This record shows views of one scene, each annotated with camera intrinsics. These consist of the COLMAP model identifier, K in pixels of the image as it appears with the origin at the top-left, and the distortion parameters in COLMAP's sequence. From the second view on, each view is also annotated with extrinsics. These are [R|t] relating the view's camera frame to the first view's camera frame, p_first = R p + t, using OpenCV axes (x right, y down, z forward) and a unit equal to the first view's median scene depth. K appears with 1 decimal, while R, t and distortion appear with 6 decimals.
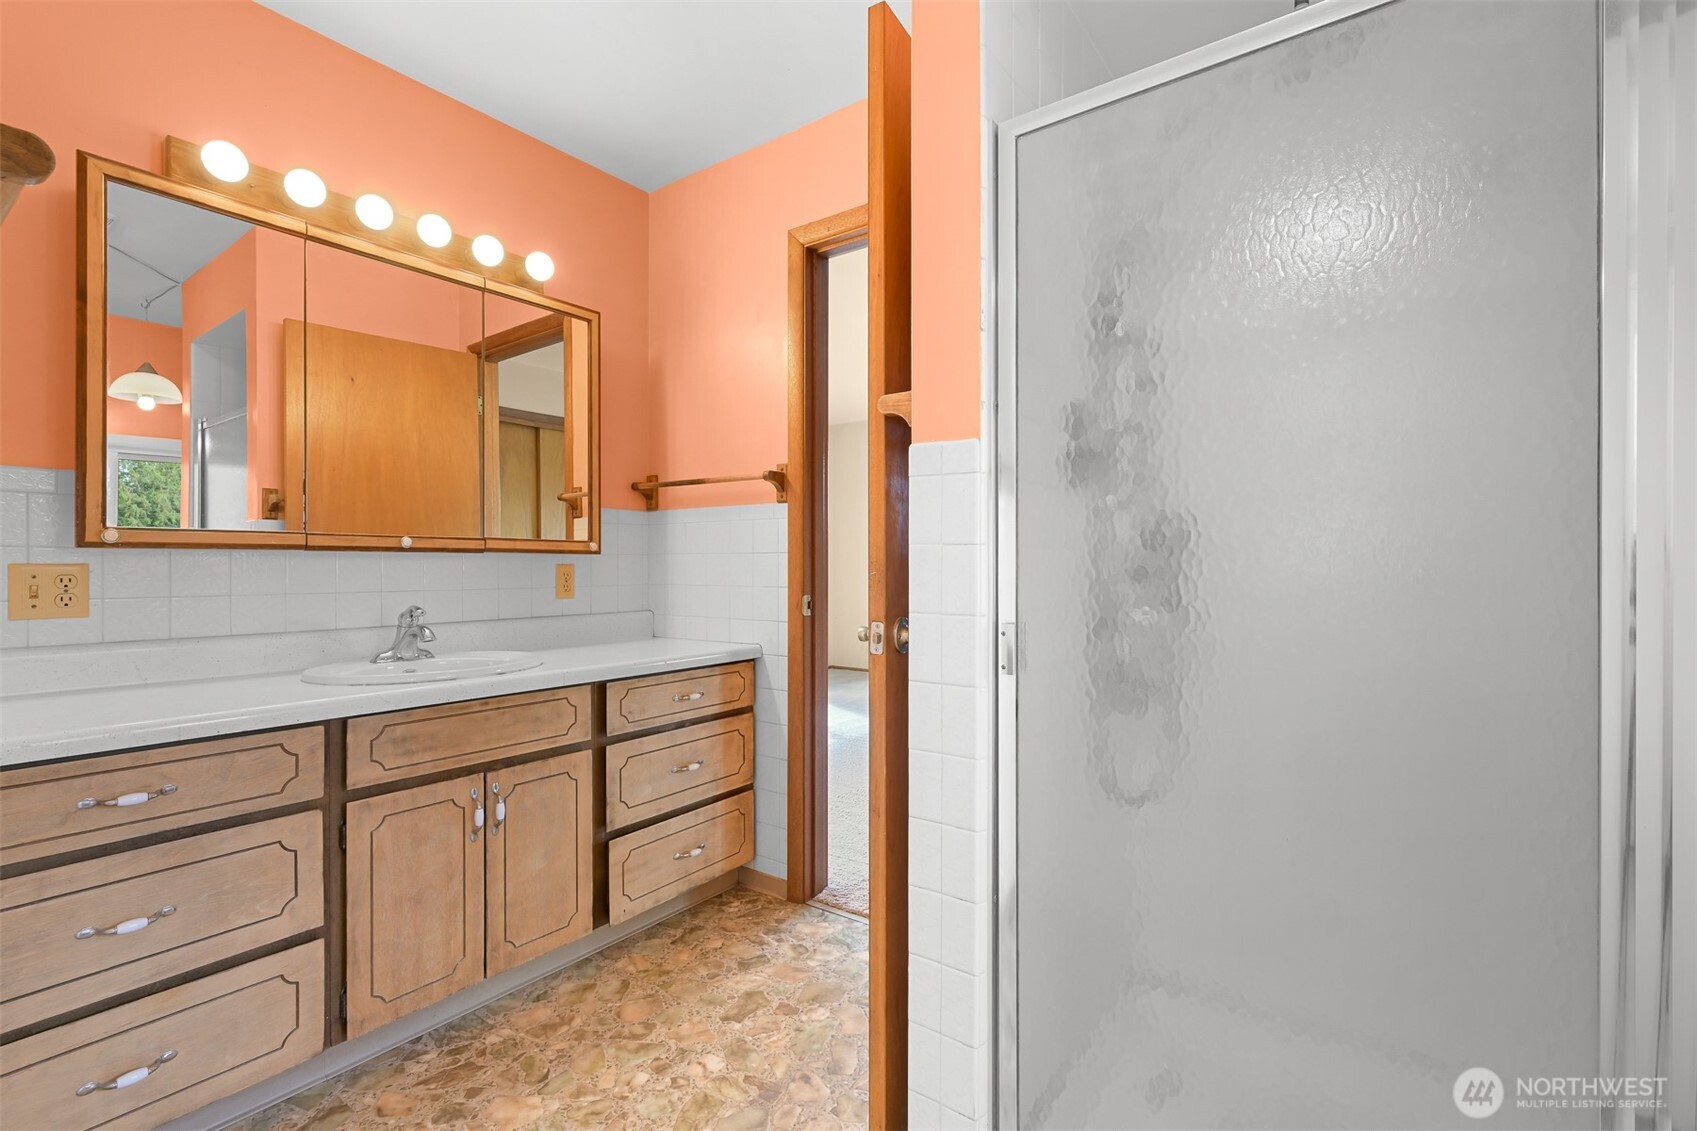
lens RADIAL K [[777.0, 0, 856.2], [0, 777.0, 563.7], [0, 0, 1]] dist [-0.001769, -0.000075]
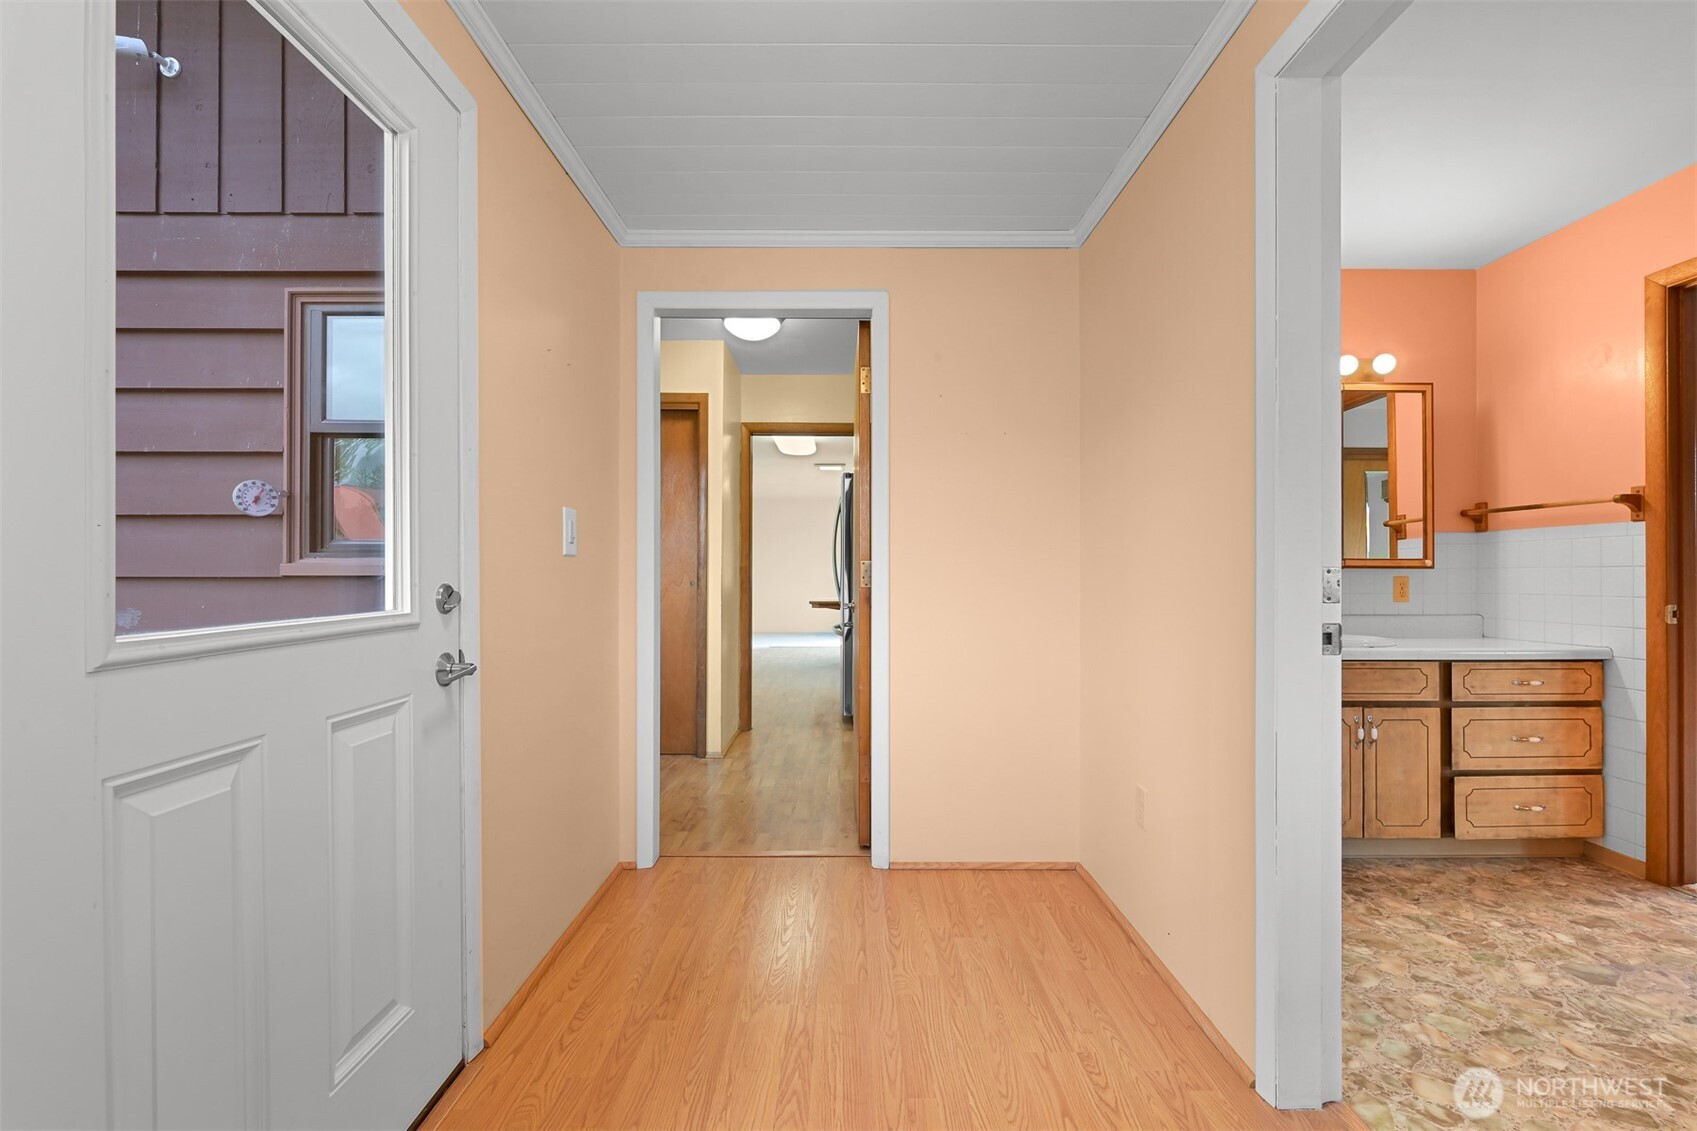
lens RADIAL K [[726.3, 0, 848.7], [0, 726.3, 573.3], [0, 0, 1]] dist [-0.003369, 0.000390]
pose [[0.596253, -0.002930, -0.802792, 0.068993], [0.000146, 0.999994, -0.003540, -0.000653], [0.802797, 0.001993, 0.596249, -0.581275]]
